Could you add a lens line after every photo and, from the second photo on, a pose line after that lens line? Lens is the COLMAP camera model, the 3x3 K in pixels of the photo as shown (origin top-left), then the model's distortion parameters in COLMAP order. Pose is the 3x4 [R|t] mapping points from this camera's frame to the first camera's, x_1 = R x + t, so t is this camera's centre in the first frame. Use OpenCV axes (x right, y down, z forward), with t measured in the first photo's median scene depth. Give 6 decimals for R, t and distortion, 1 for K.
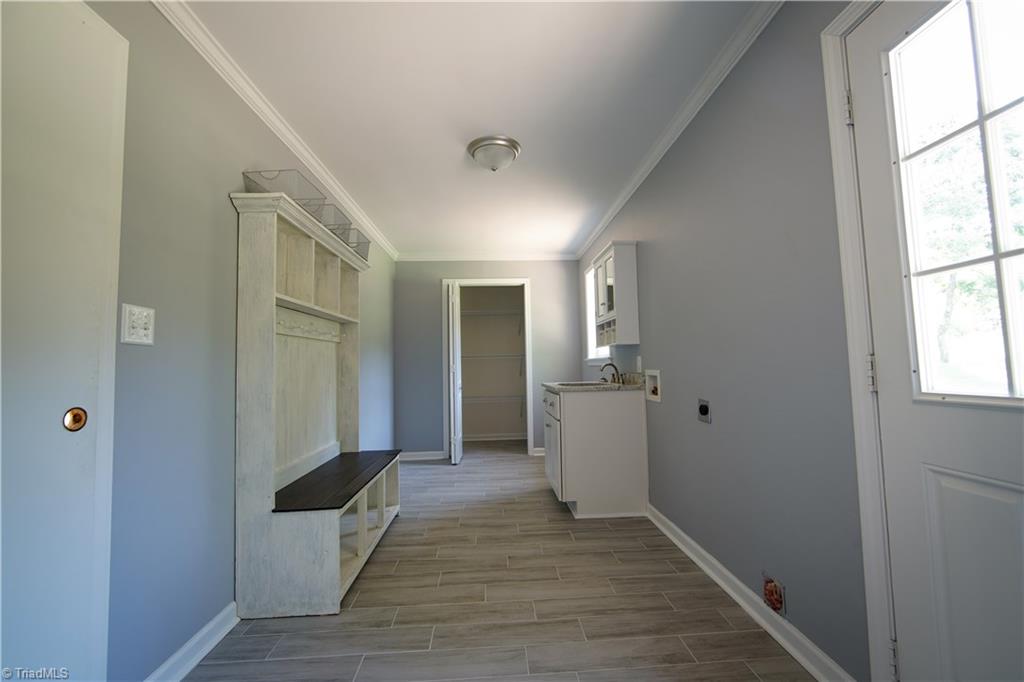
lens RADIAL K [[407.0, 0, 511.7], [0, 407.0, 341.5], [0, 0, 1]] dist [-0.011307, -0.000124]
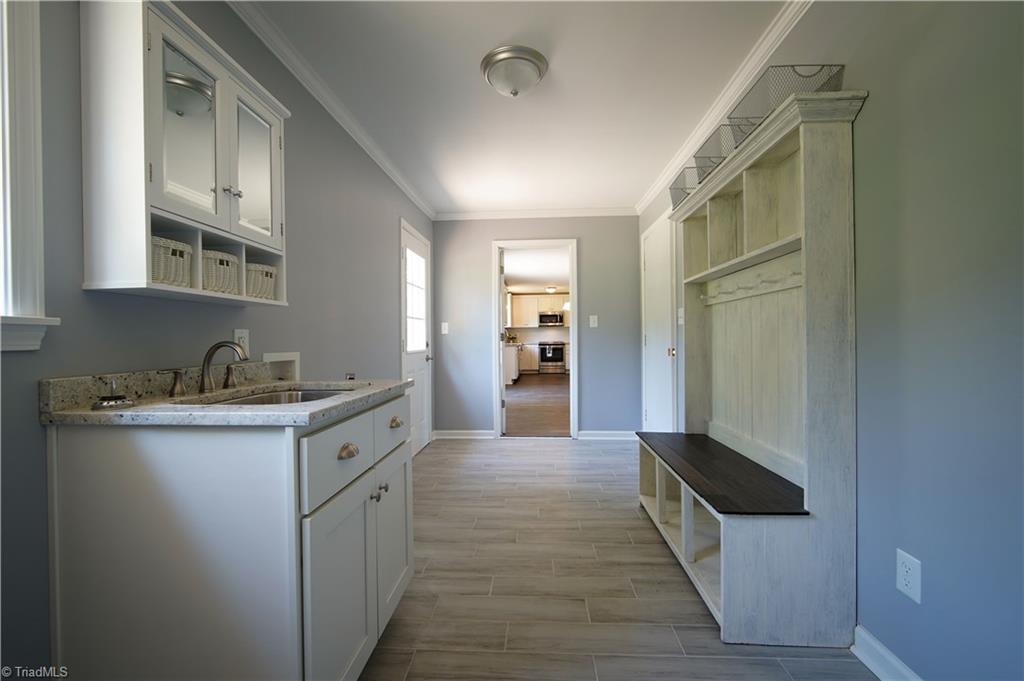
lens RADIAL K [[442.4, 0, 514.2], [0, 442.4, 341.1], [0, 0, 1]] dist [-0.012910, 0.000277]
pose [[-0.993445, 0.035592, 0.108629, -0.126869], [0.028858, 0.997599, -0.062950, 0.124310], [-0.110609, -0.059403, -0.992087, 1.943800]]
